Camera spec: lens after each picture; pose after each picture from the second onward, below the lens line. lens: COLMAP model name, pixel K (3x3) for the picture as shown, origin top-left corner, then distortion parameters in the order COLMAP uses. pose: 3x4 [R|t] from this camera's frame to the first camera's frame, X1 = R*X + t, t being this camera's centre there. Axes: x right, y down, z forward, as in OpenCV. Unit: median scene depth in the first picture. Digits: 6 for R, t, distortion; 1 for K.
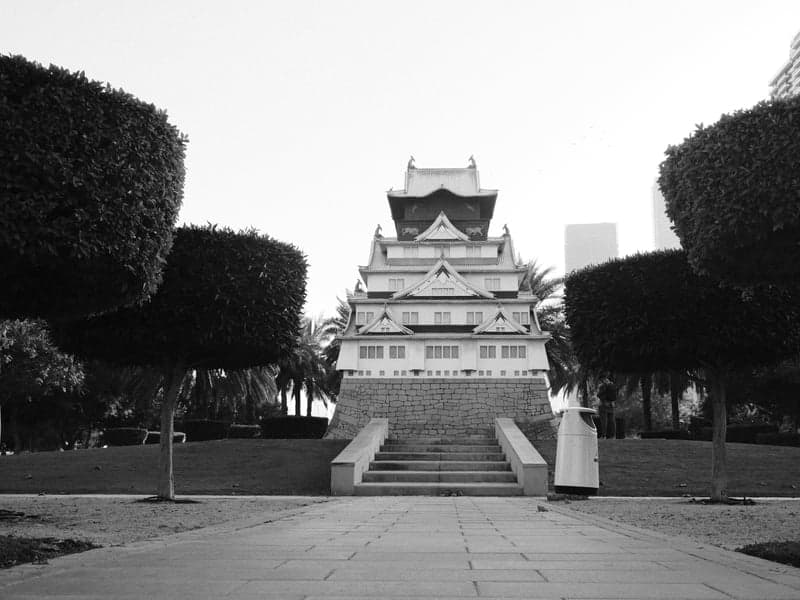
lens RADIAL K [[894.9, 0, 400.0], [0, 894.9, 300.0], [0, 0, 1]] dist [0.003511, 0.064589]
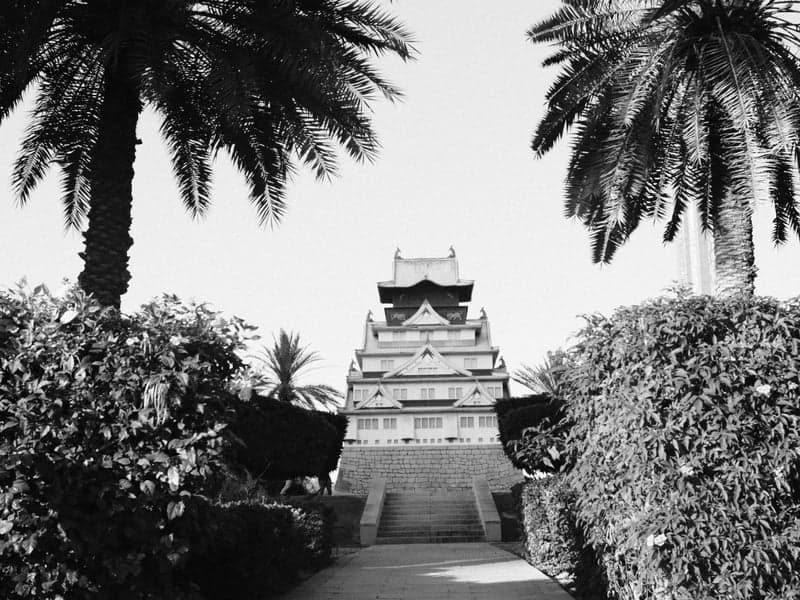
lens RADIAL K [[894.9, 0, 400.0], [0, 894.9, 300.0], [0, 0, 1]] dist [0.003511, 0.064589]
pose [[0.999738, -0.015522, 0.016845, -0.005891], [0.016846, 0.996526, -0.081556, -0.006357], [-0.015521, 0.081818, 0.996526, -0.153469]]
